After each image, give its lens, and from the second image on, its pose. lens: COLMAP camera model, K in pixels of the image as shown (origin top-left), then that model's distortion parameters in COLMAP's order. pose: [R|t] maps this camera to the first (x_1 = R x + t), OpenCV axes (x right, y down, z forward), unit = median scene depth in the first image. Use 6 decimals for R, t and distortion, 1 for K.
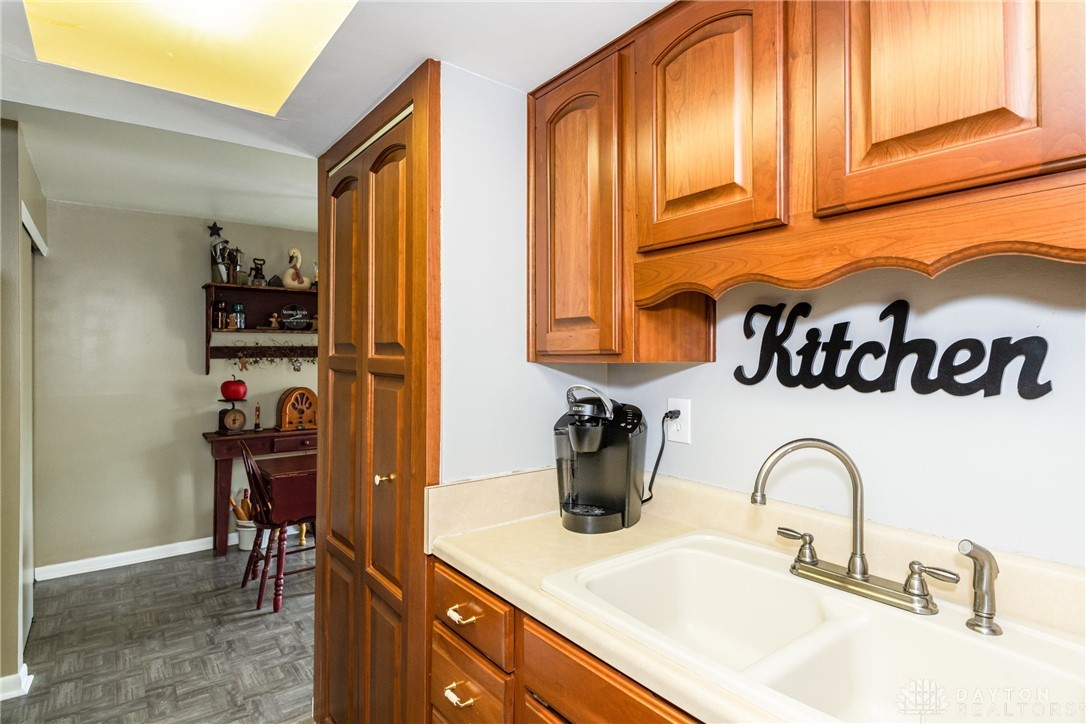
lens RADIAL K [[558.3, 0, 565.0], [0, 558.3, 351.6], [0, 0, 1]] dist [0.013027, -0.021122]
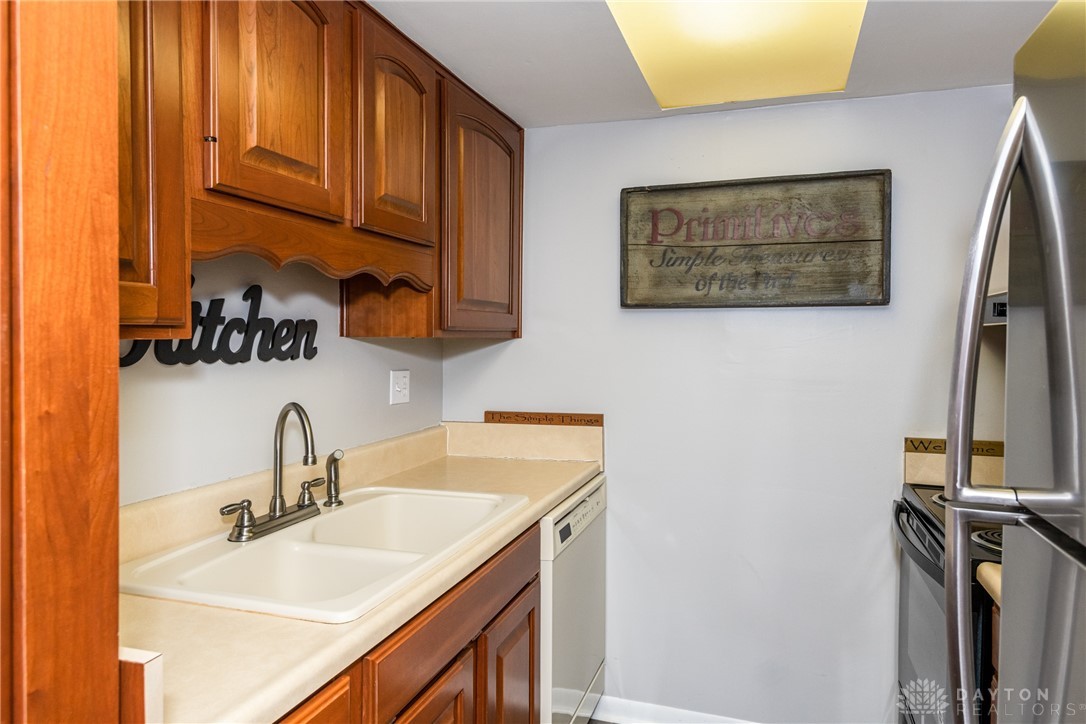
lens RADIAL K [[674.0, 0, 543.0], [0, 674.0, 362.0], [0, 0, 1]] dist [0.002224, -0.001276]
pose [[-0.533190, -0.036247, 0.845219, -0.965104], [-0.012445, 0.999310, 0.035005, 0.015577], [-0.845904, 0.008145, -0.533273, 1.248653]]
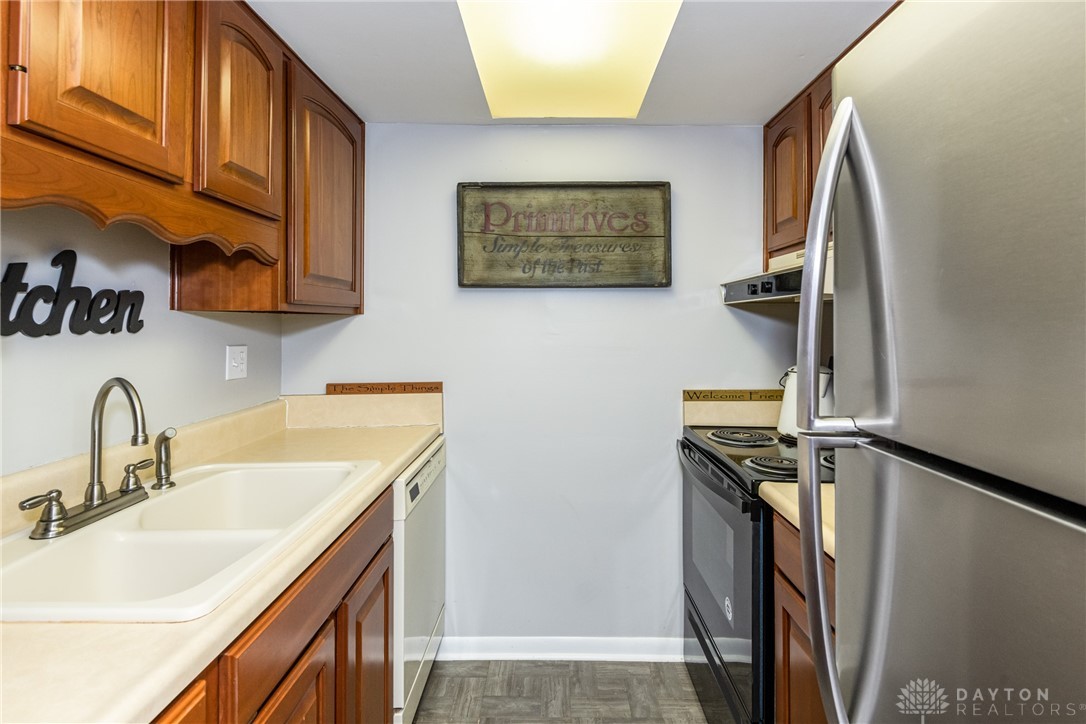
lens RADIAL K [[554.9, 0, 553.8], [0, 554.9, 322.8], [0, 0, 1]] dist [0.001889, -0.015377]
pose [[-0.782115, -0.004286, 0.623119, -0.810150], [-0.008435, 0.999958, -0.003709, 0.046785], [-0.623077, -0.008157, -0.782118, 1.244614]]
